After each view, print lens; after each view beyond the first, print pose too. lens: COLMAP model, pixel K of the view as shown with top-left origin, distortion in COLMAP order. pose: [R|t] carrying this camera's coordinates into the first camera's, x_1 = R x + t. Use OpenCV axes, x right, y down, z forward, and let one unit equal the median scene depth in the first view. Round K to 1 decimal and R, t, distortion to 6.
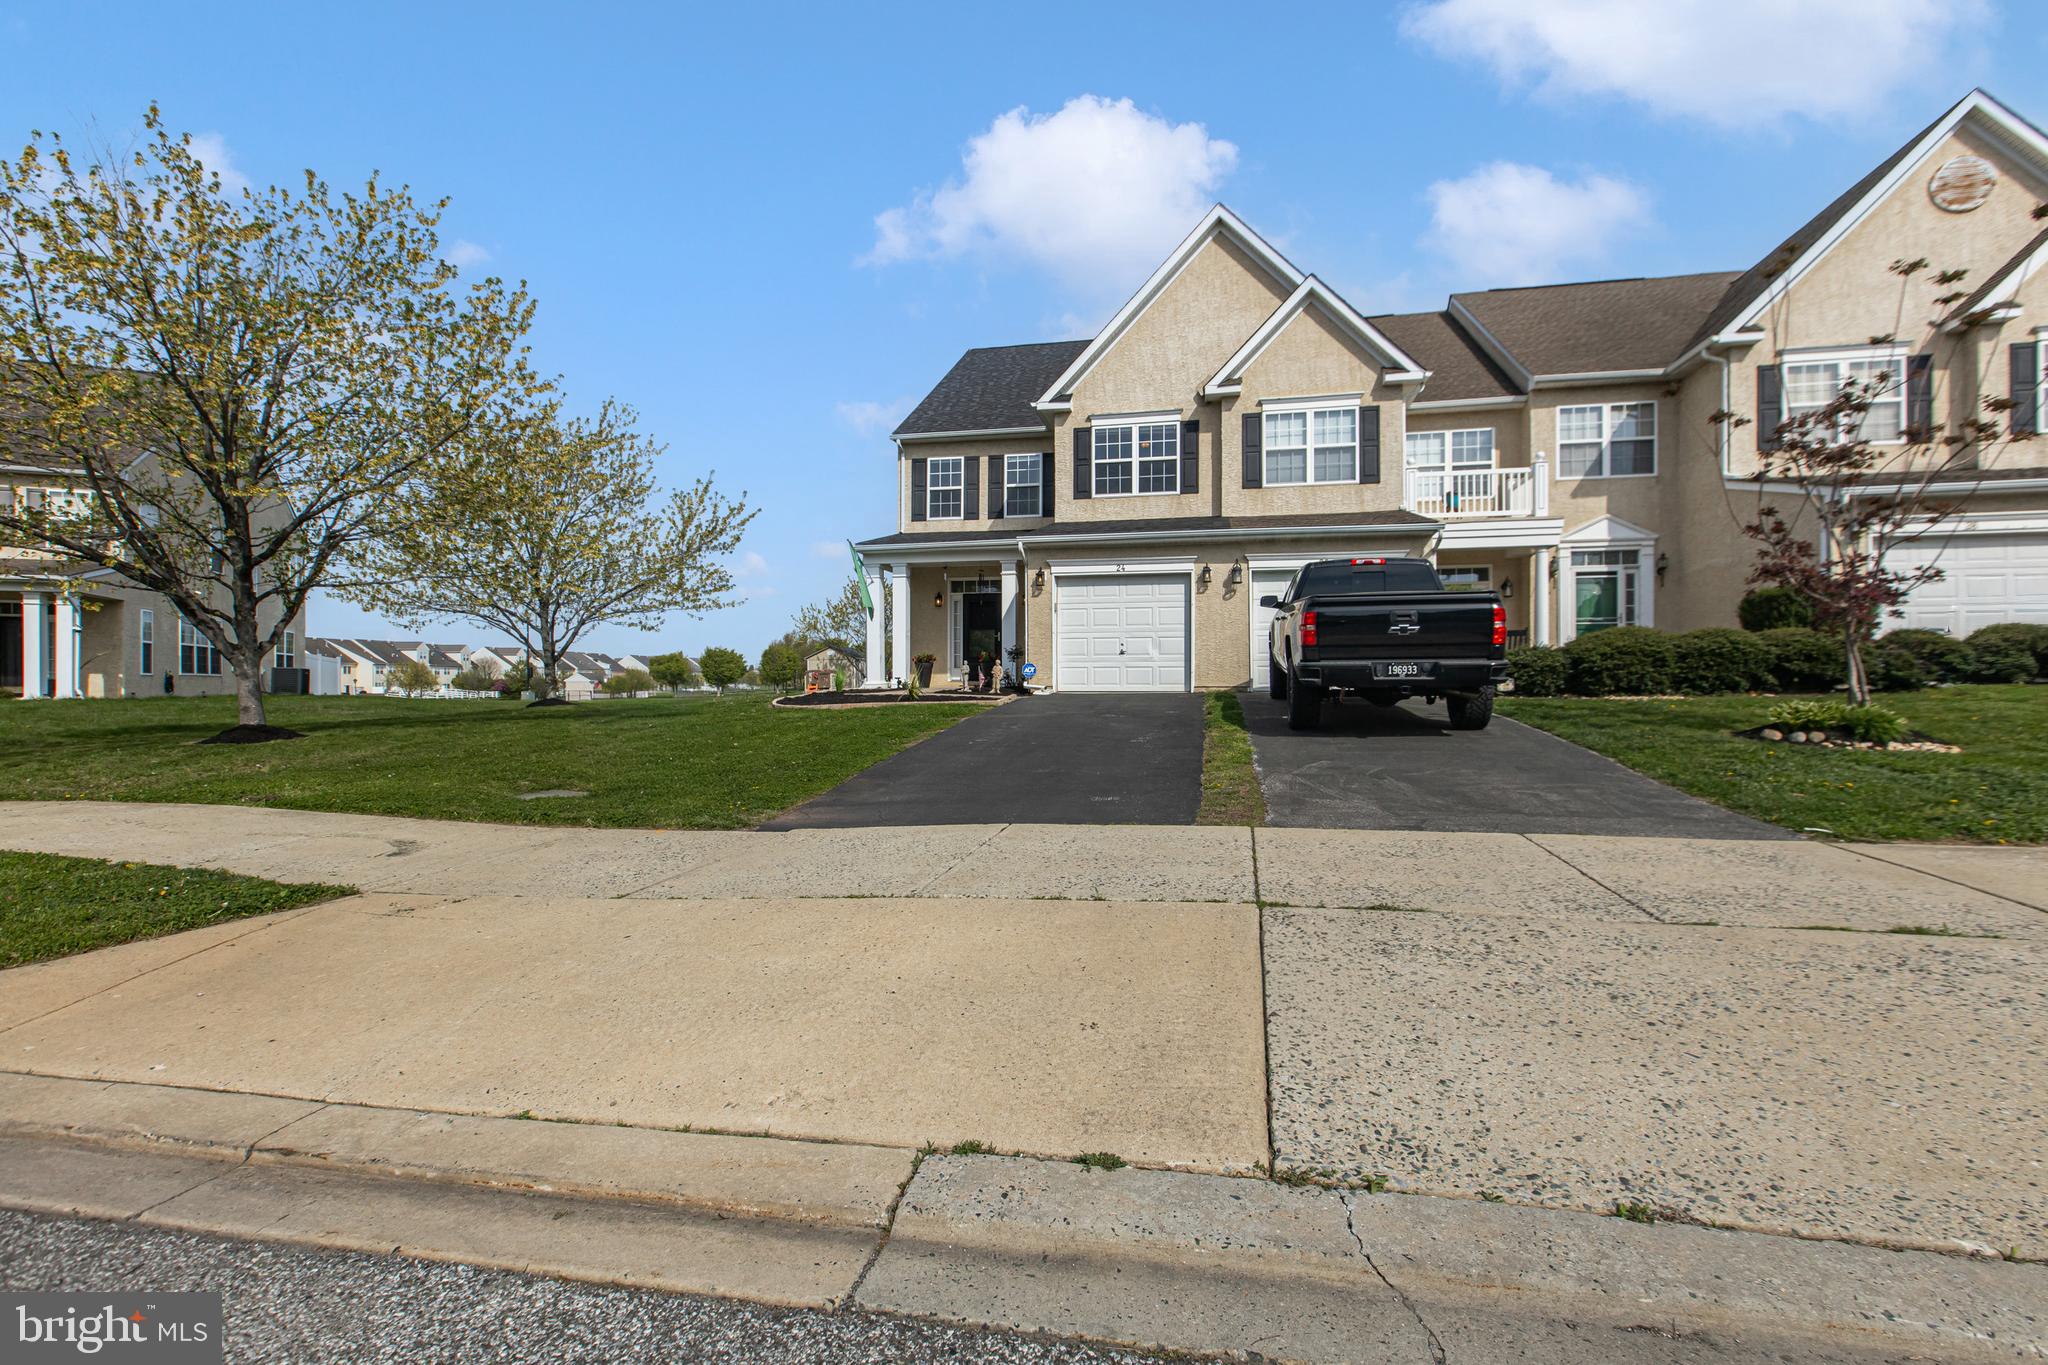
lens RADIAL K [[977.1, 0, 1024.2], [0, 977.1, 684.3], [0, 0, 1]] dist [-0.004266, 0.002734]
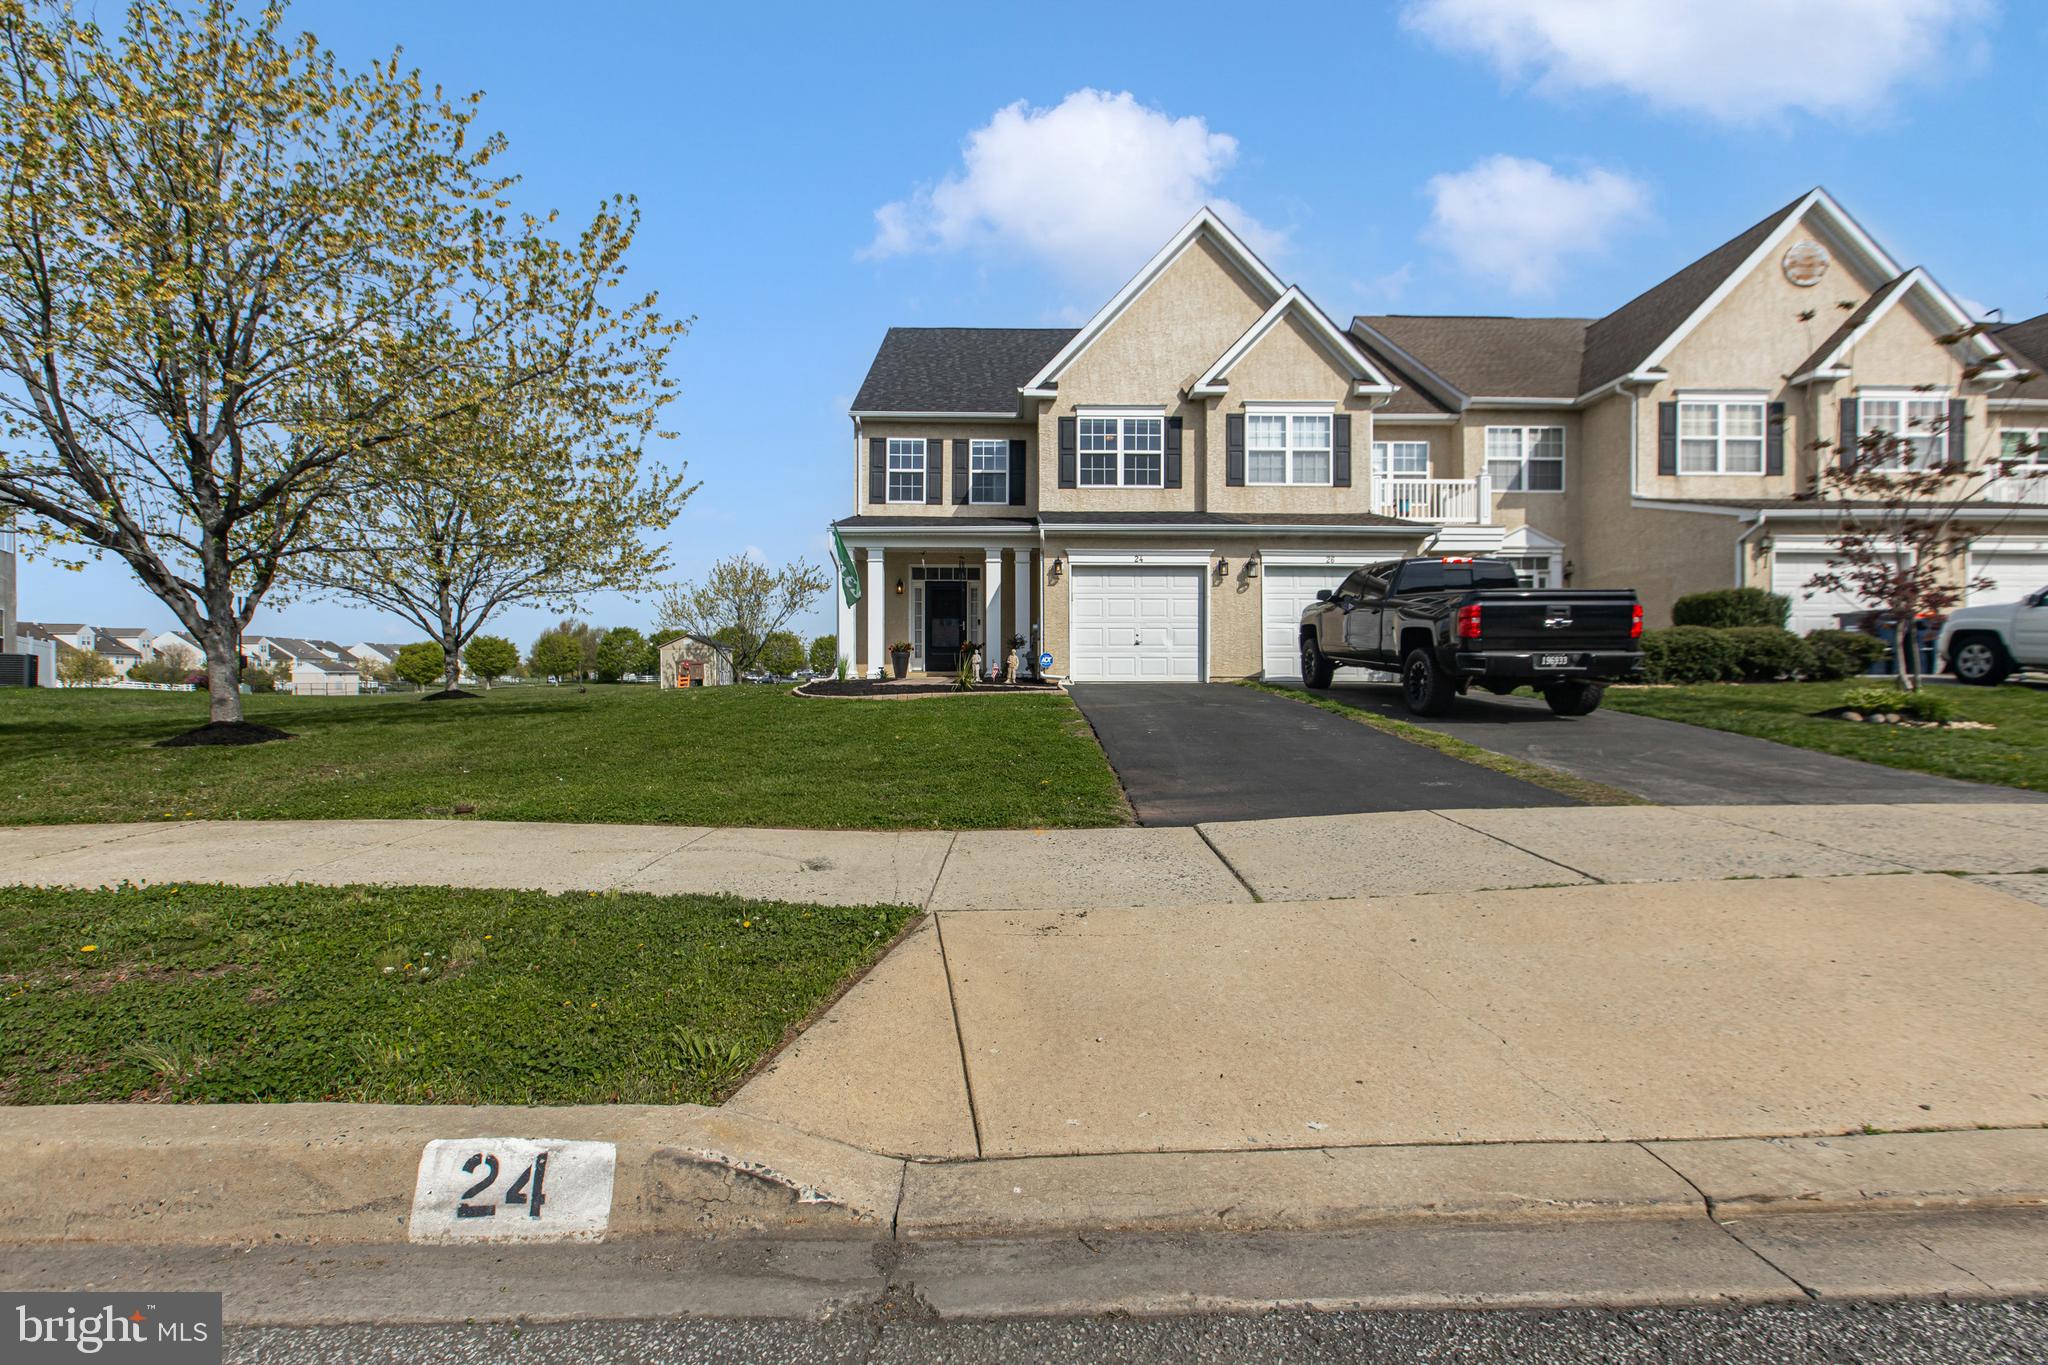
lens RADIAL K [[977.1, 0, 1028.2], [0, 977.1, 681.7], [0, 0, 1]] dist [-0.004266, 0.002734]
pose [[0.970225, 0.000277, 0.242204, -0.233638], [-0.001393, 0.999989, 0.004438, 0.002701], [-0.242201, -0.004644, 0.970215, 0.046955]]
